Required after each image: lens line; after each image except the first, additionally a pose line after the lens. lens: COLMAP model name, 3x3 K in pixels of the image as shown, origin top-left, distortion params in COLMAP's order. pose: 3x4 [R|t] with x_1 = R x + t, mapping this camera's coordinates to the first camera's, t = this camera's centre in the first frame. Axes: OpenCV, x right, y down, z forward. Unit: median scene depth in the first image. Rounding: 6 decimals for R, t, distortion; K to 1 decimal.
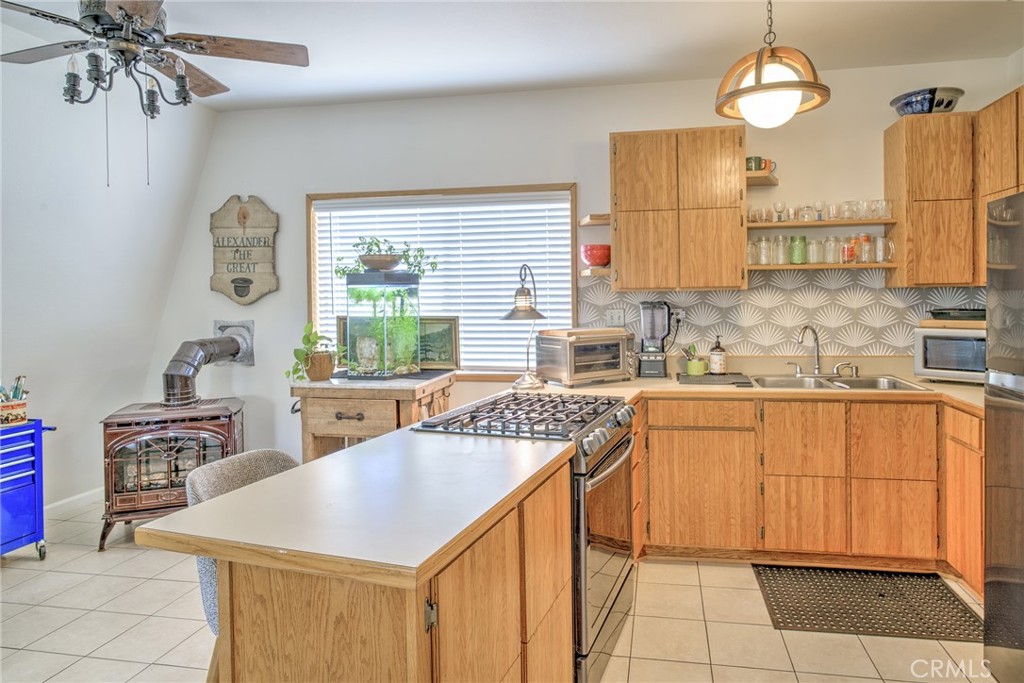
lens RADIAL K [[594.4, 0, 574.5], [0, 594.4, 300.4], [0, 0, 1]] dist [-0.005689, 0.001278]
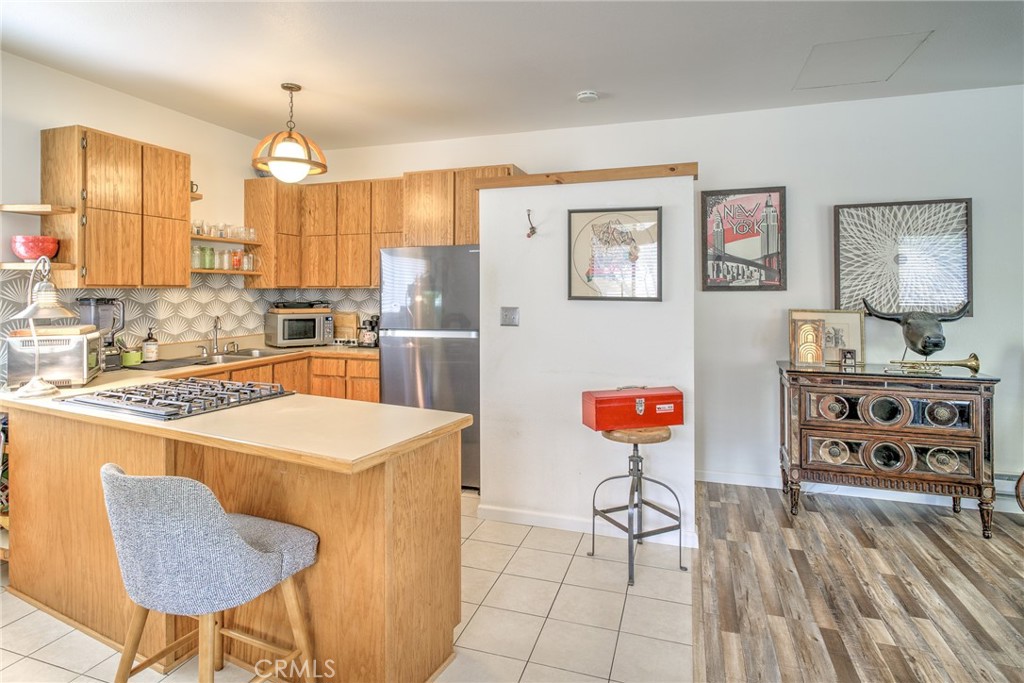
lens RADIAL K [[569.6, 0, 487.1], [0, 569.6, 286.6], [0, 0, 1]] dist [0.011105, 0.000745]
pose [[0.182422, 0.017645, 0.983062, -0.749119], [0.005771, 0.999803, -0.019016, 0.004823], [-0.983203, 0.009142, 0.182284, 0.174528]]
